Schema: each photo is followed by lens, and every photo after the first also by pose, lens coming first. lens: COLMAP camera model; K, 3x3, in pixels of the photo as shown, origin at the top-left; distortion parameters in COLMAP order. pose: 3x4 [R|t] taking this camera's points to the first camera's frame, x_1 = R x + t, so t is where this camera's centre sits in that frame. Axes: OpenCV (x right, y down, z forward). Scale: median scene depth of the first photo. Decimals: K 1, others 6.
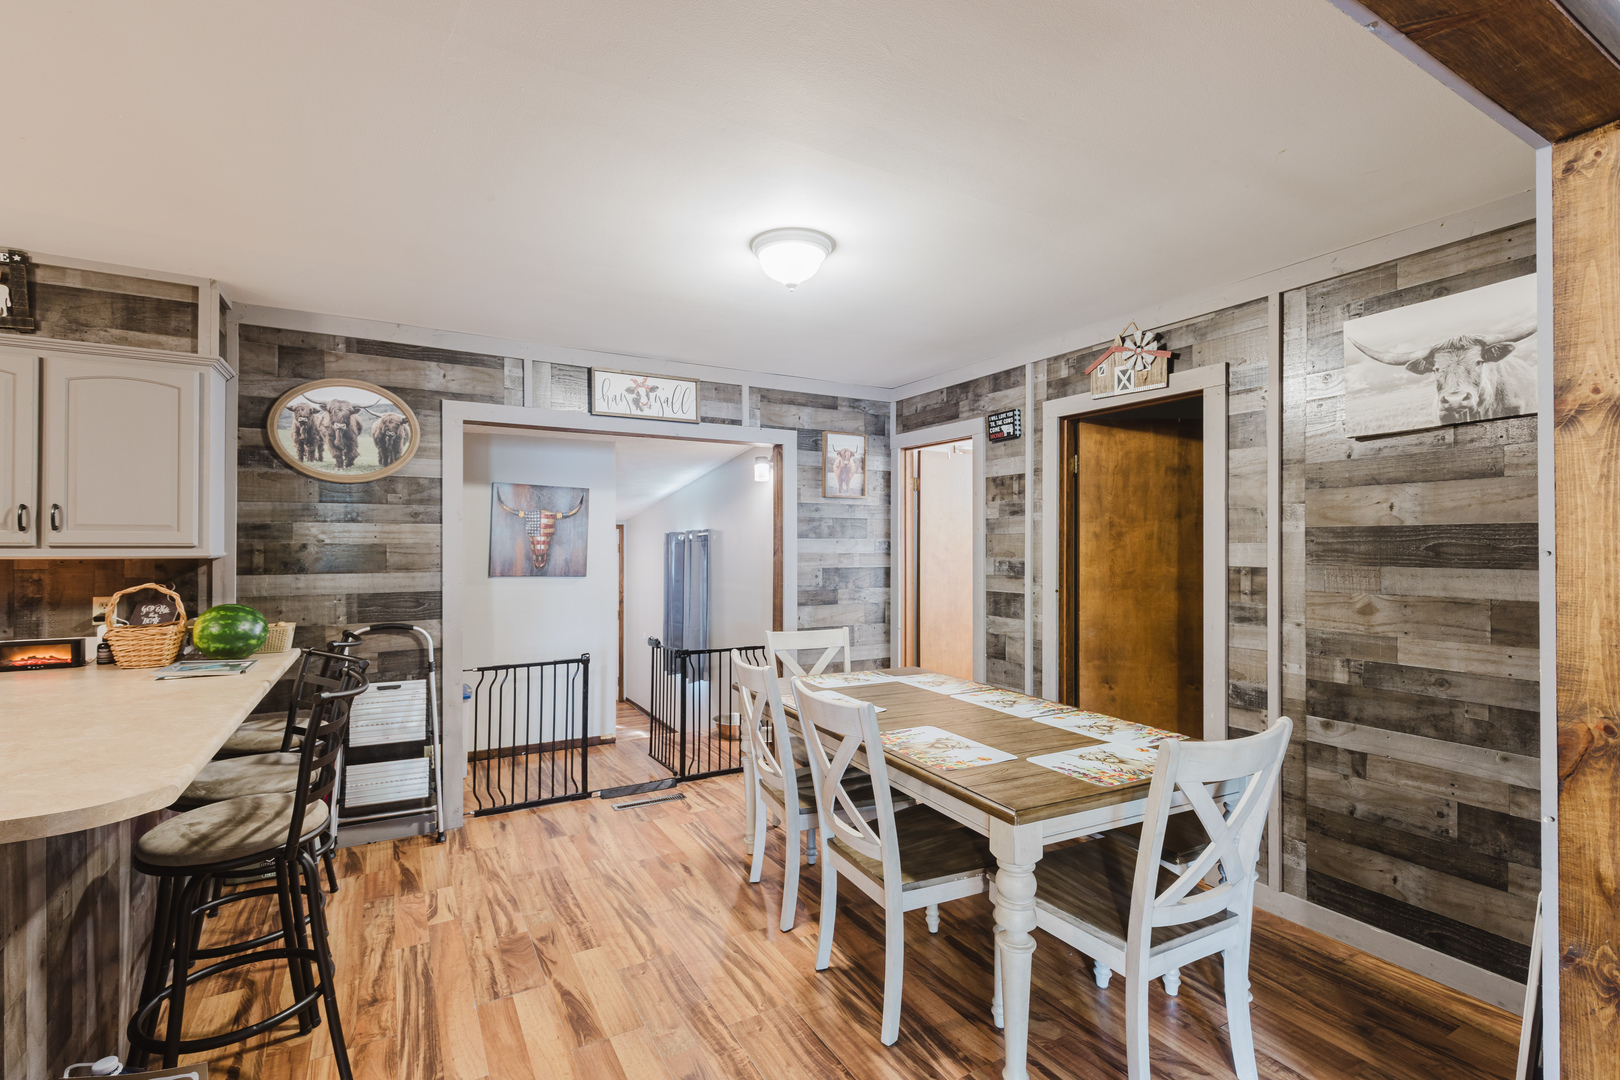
lens RADIAL K [[727.4, 0, 807.5], [0, 727.4, 537.0], [0, 0, 1]] dist [0.005625, -0.000616]
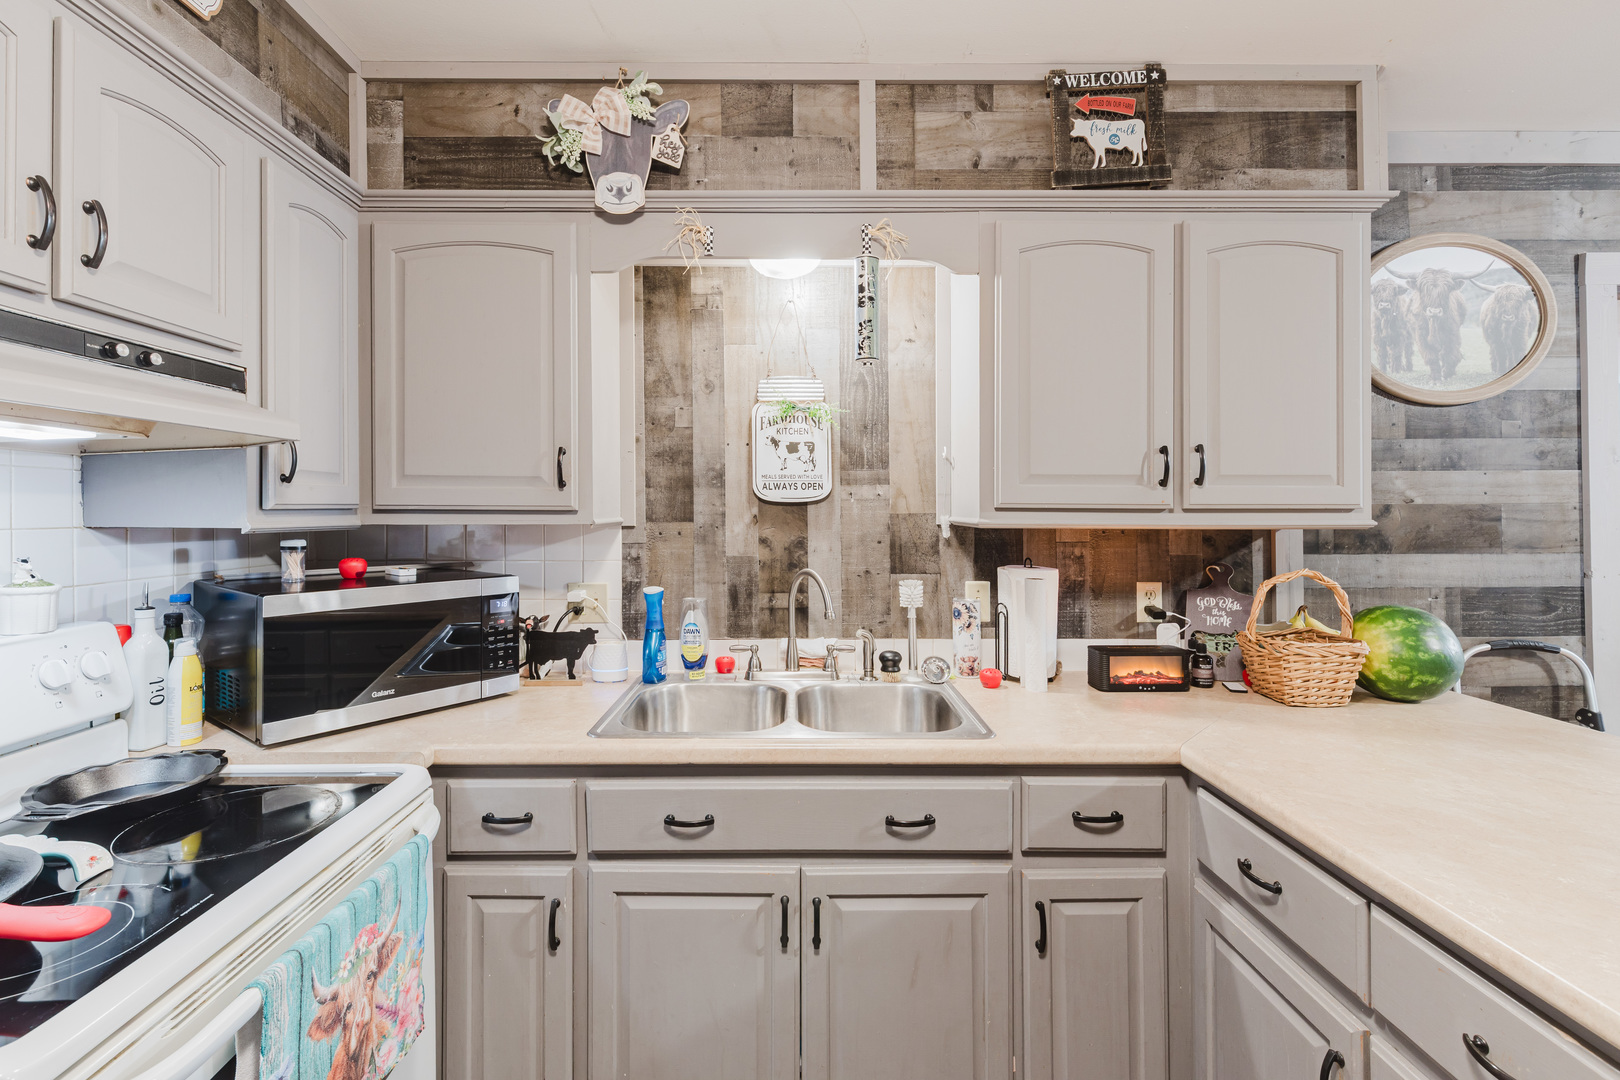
lens RADIAL K [[734.5, 0, 788.6], [0, 734.5, 500.3], [0, 0, 1]] dist [0.004704, -0.000758]
pose [[0.869543, -0.009602, -0.493764, -0.845416], [0.008953, 0.999953, -0.003678, 0.003003], [0.493776, -0.001222, 0.869588, 0.206564]]
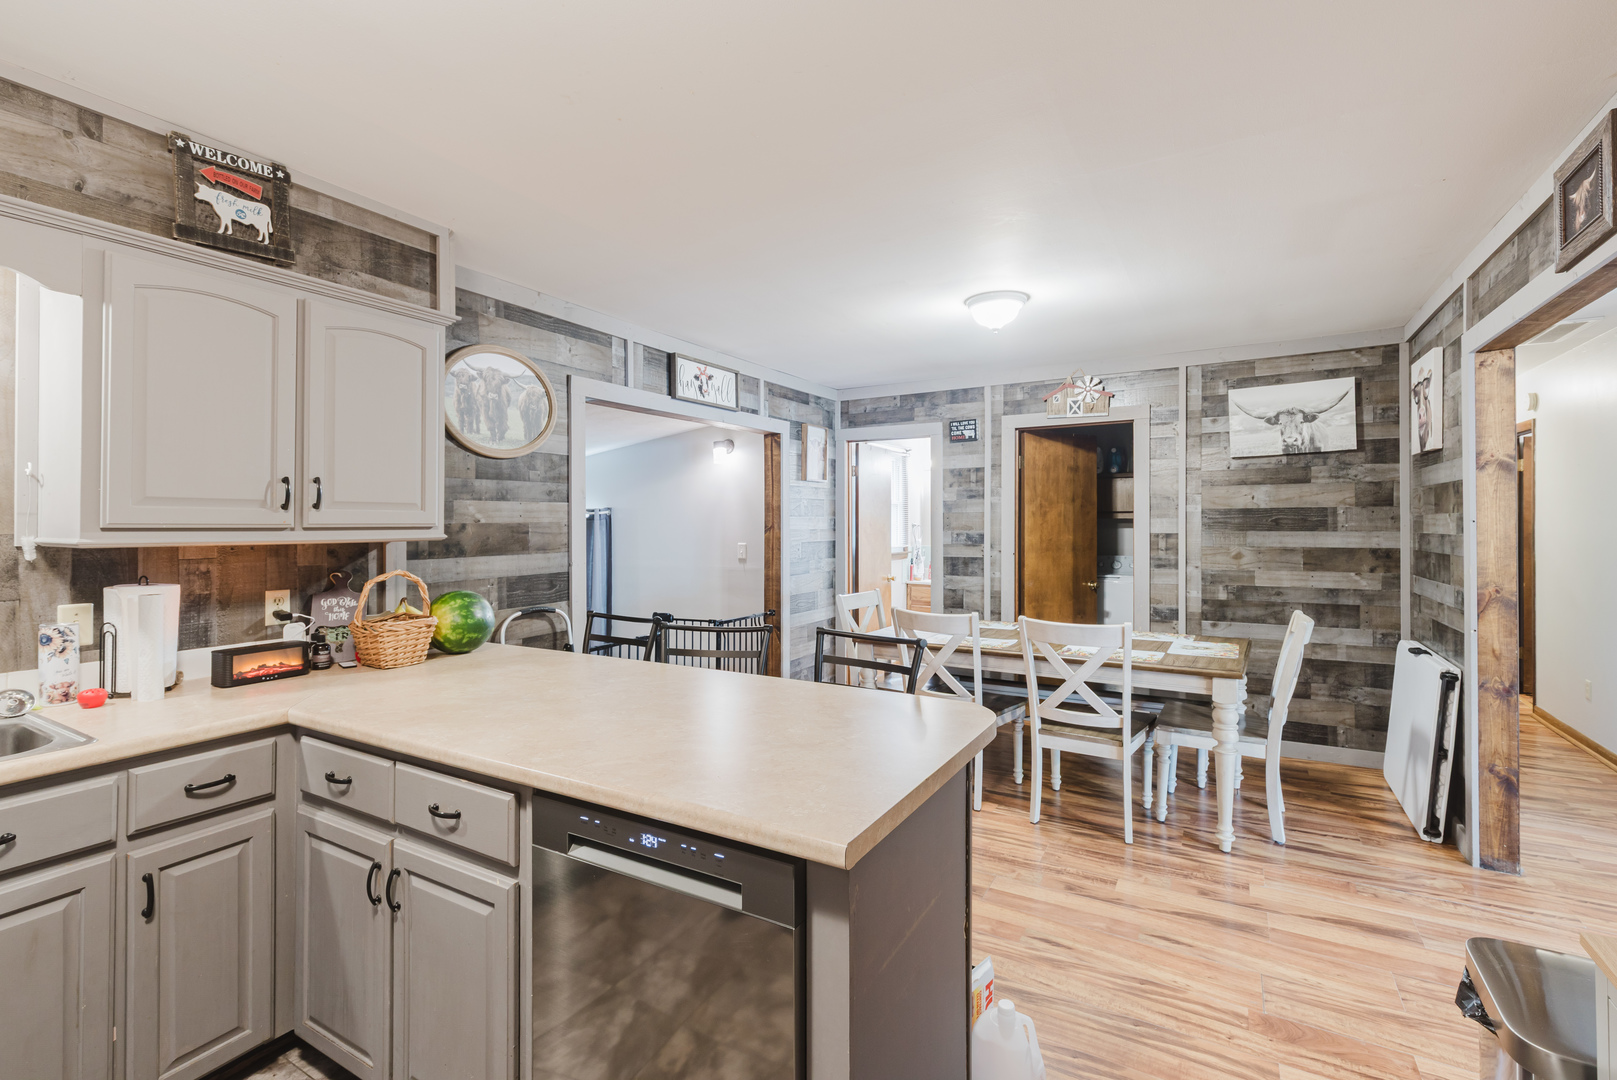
lens RADIAL K [[726.1, 0, 805.8], [0, 726.1, 513.3], [0, 0, 1]] dist [0.005625, -0.000616]
pose [[0.866048, -0.000746, 0.499960, -0.793770], [0.001905, 0.999997, -0.001808, -0.001234], [-0.499957, 0.002518, 0.866046, 0.005117]]
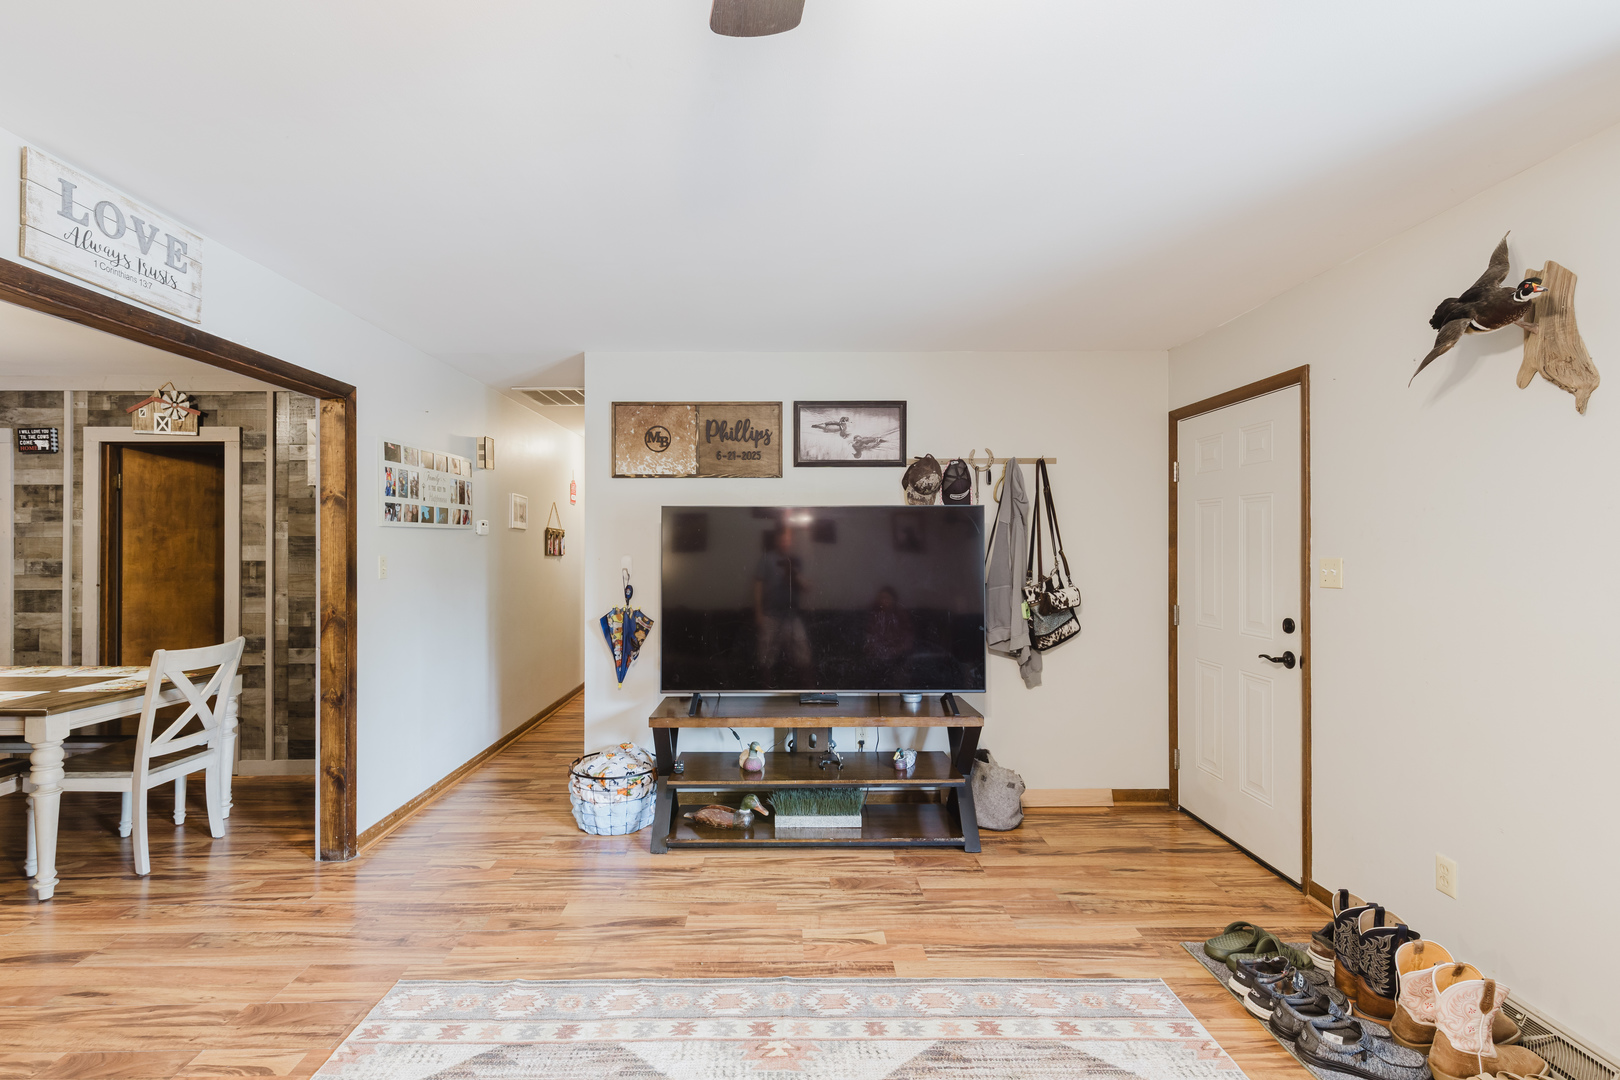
lens RADIAL K [[729.9, 0, 784.5], [0, 729.9, 542.1], [0, 0, 1]] dist [0.007045, -0.001315]
pose [[0.490072, 0.001118, 0.871681, -0.186493], [-0.006790, 0.999974, 0.002535, -0.009701], [-0.871656, -0.007161, 0.490067, -0.683789]]
